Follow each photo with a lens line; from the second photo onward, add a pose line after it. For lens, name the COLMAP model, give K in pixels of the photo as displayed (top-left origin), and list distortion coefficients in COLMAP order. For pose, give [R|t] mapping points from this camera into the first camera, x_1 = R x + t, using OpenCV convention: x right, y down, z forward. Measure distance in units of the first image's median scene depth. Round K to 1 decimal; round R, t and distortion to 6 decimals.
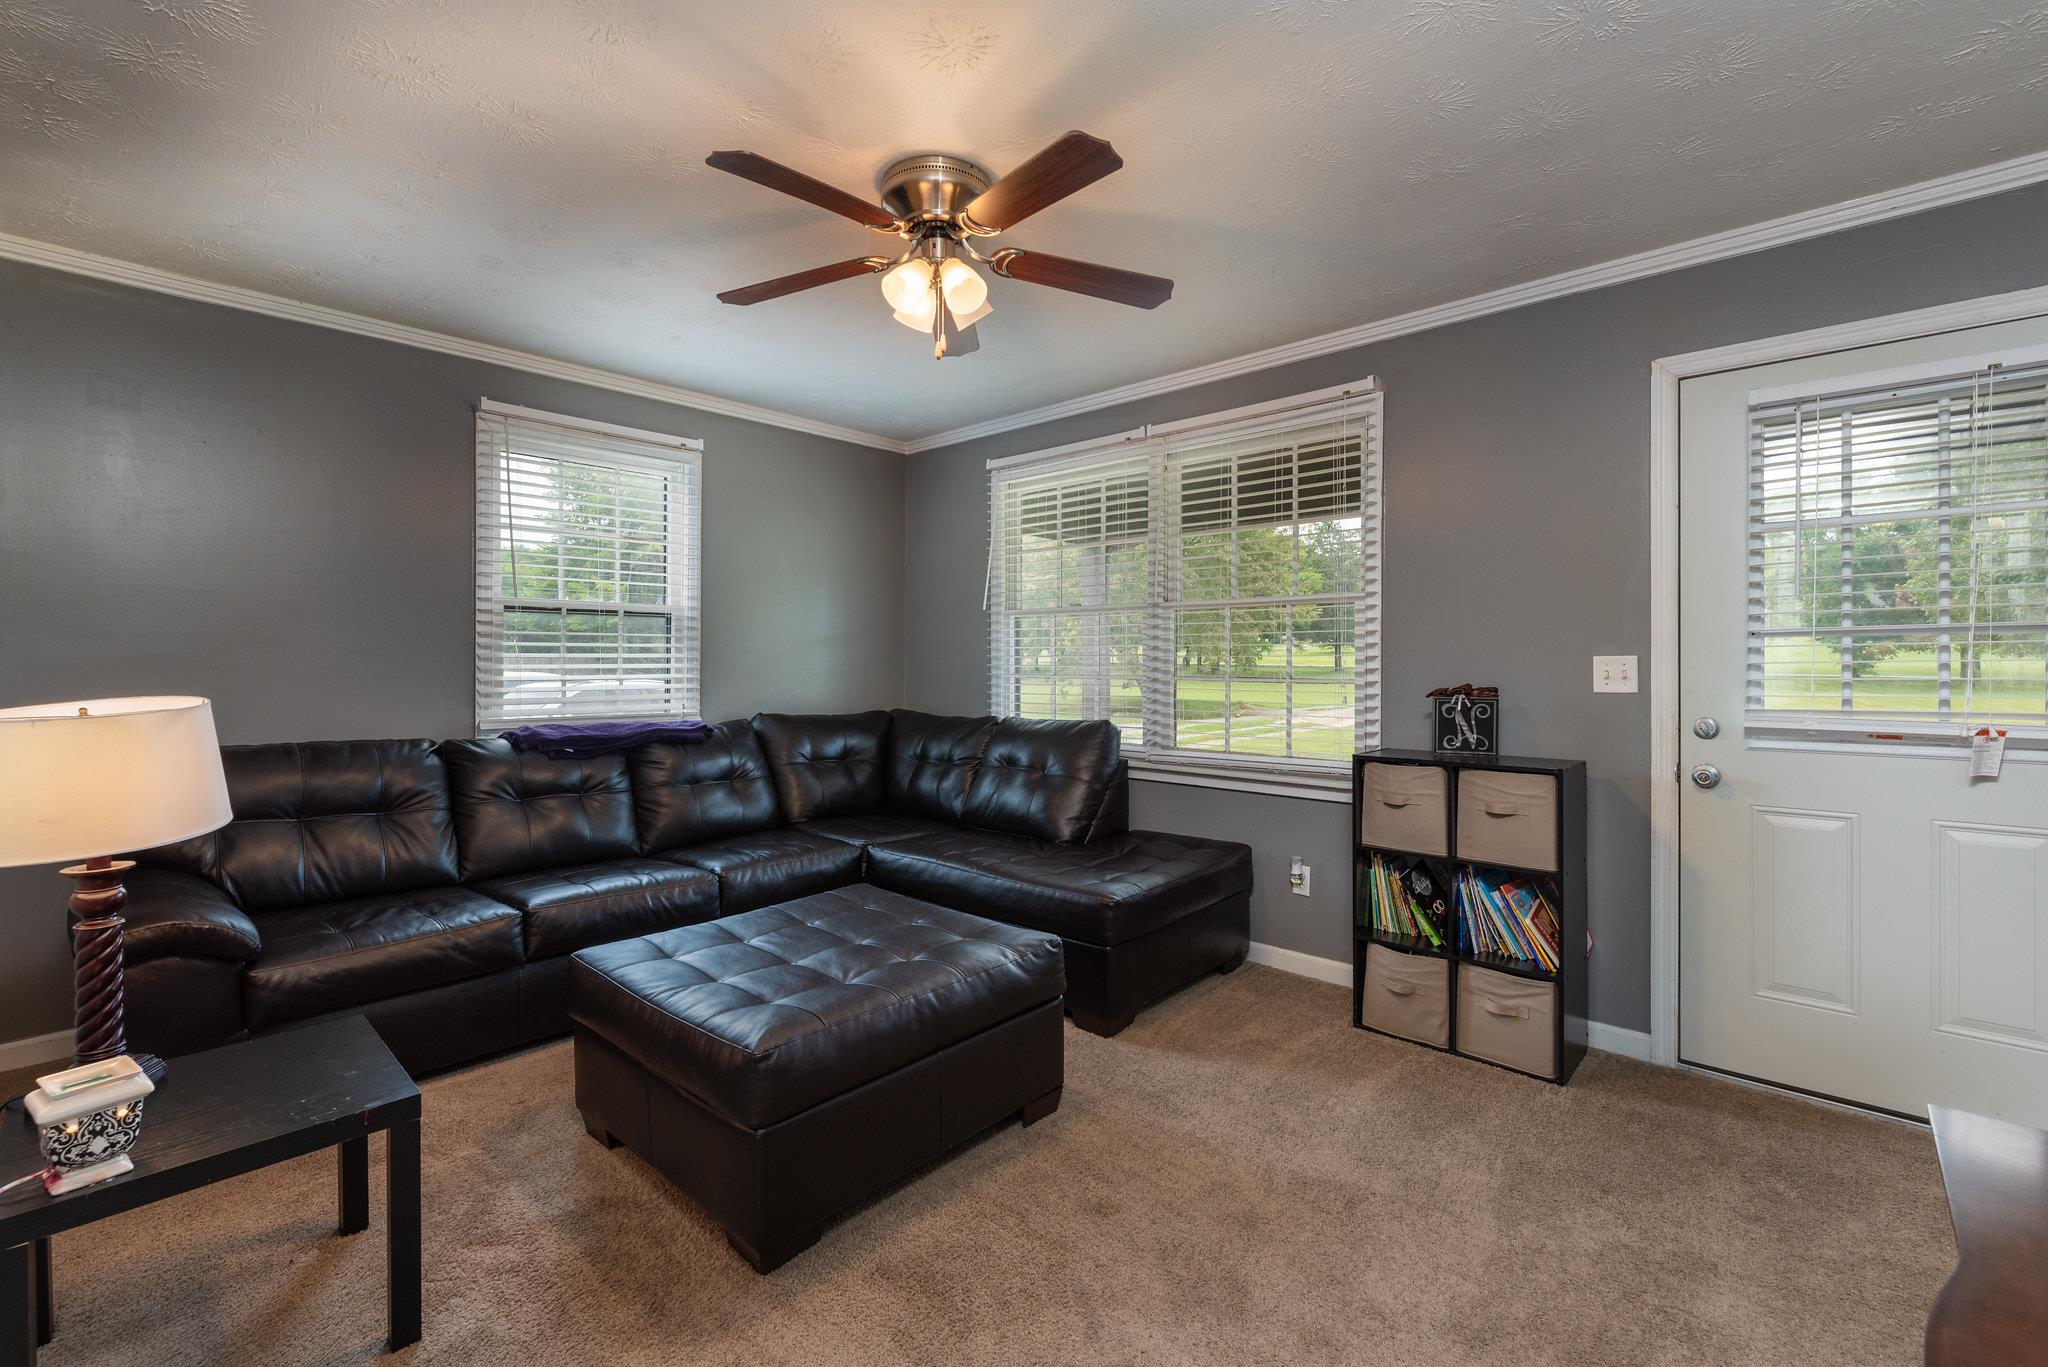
lens RADIAL K [[899.8, 0, 1019.0], [0, 899.8, 669.4], [0, 0, 1]] dist [0.000533, -0.000069]
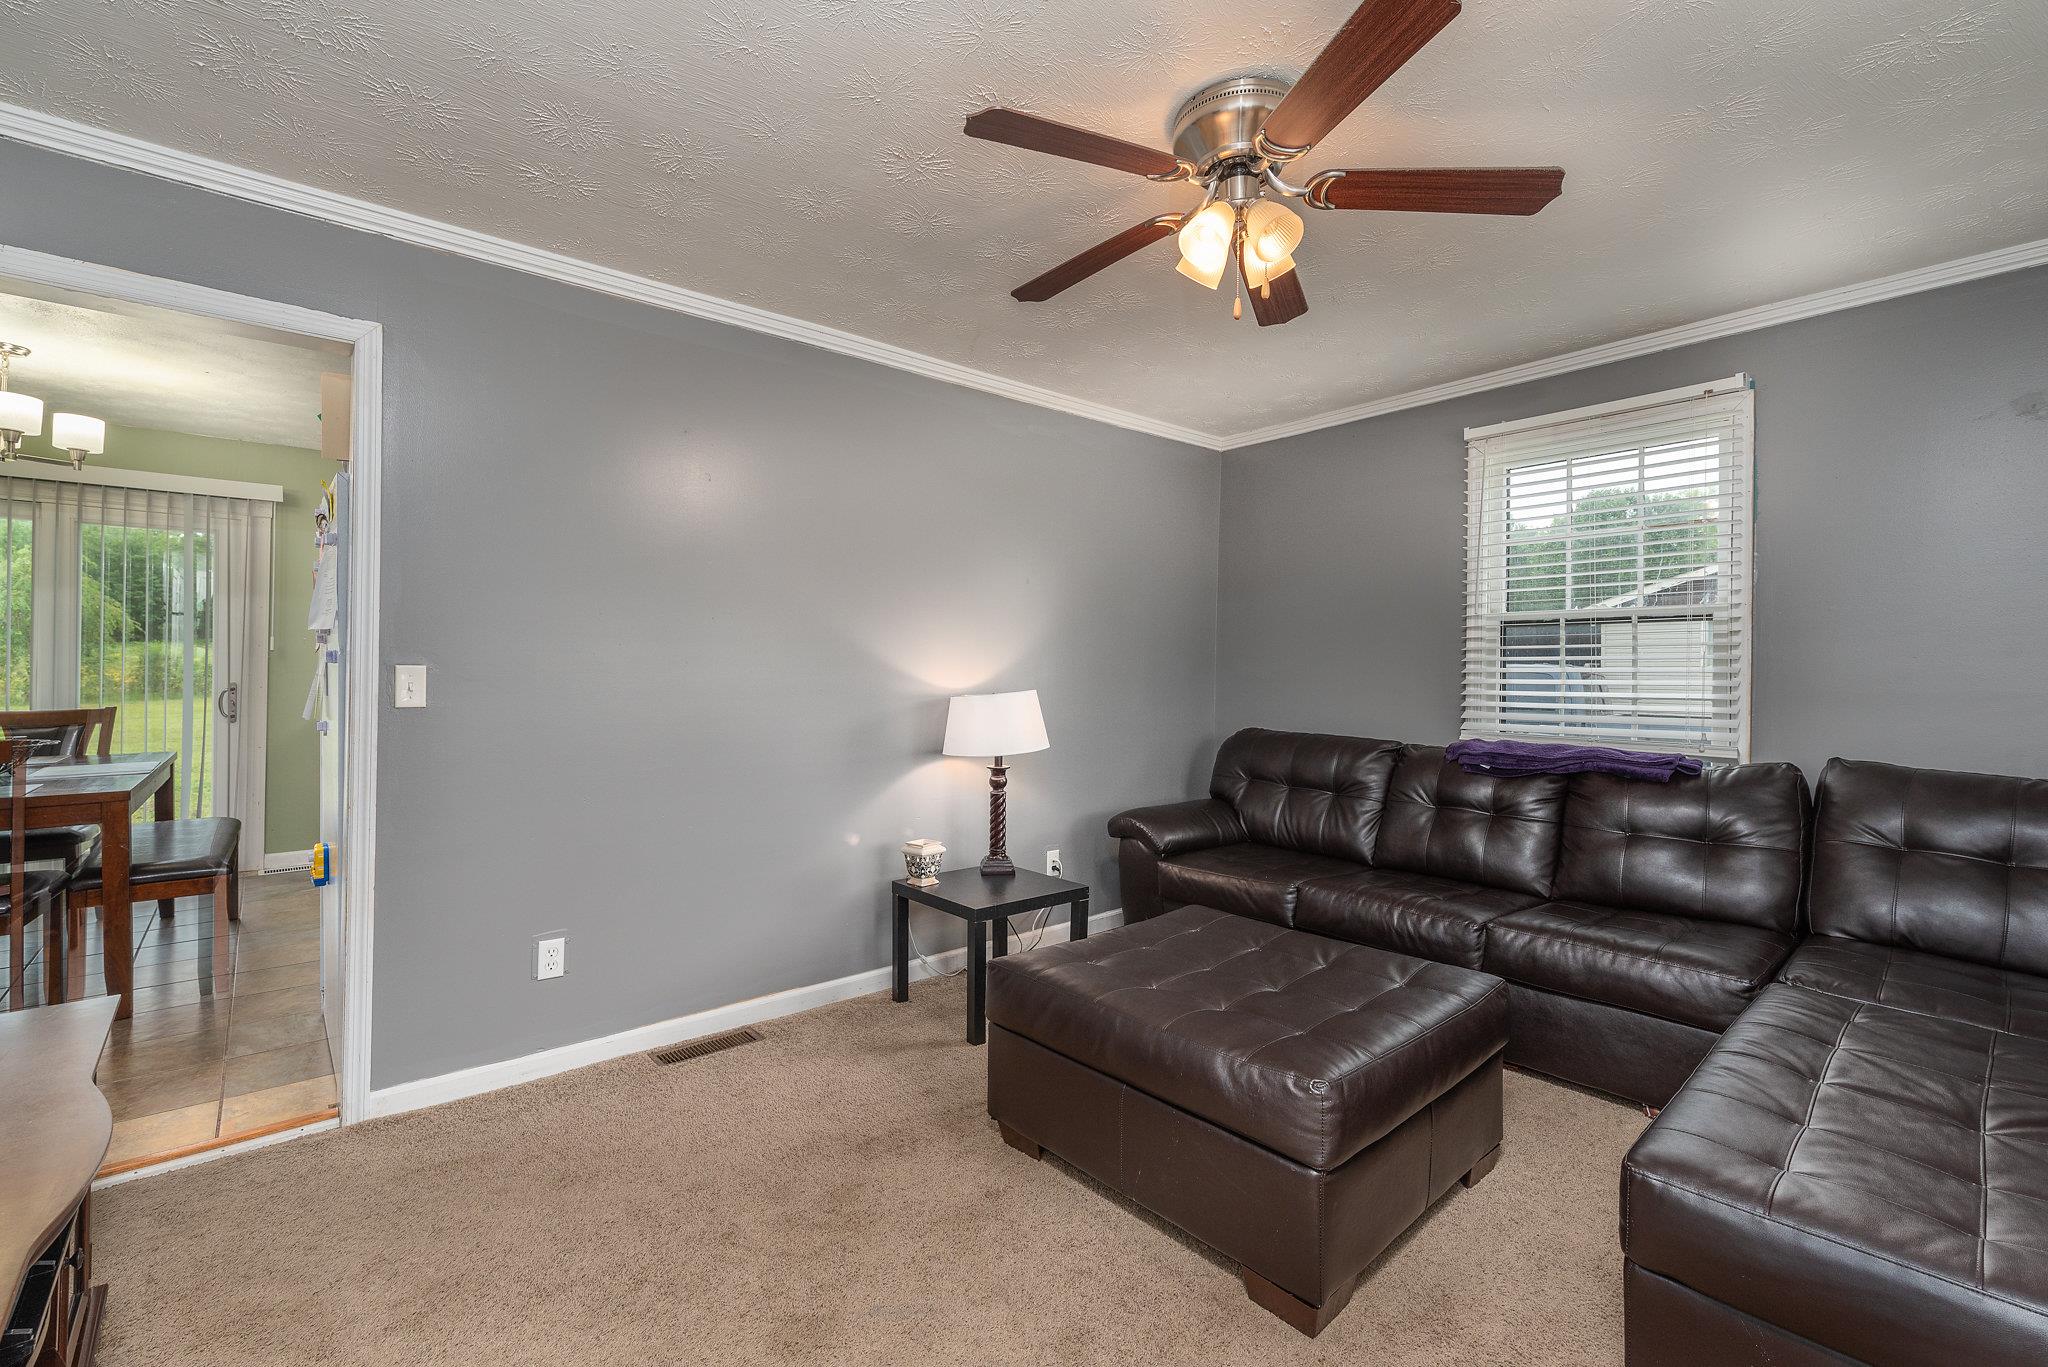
lens RADIAL K [[899.8, 0, 1019.0], [0, 899.8, 669.4], [0, 0, 1]] dist [0.000533, -0.000069]
pose [[-0.105078, -0.001815, -0.994462, 0.509793], [-0.015370, 0.999882, -0.000201, -0.007572], [0.994345, 0.015264, -0.105093, 0.577058]]
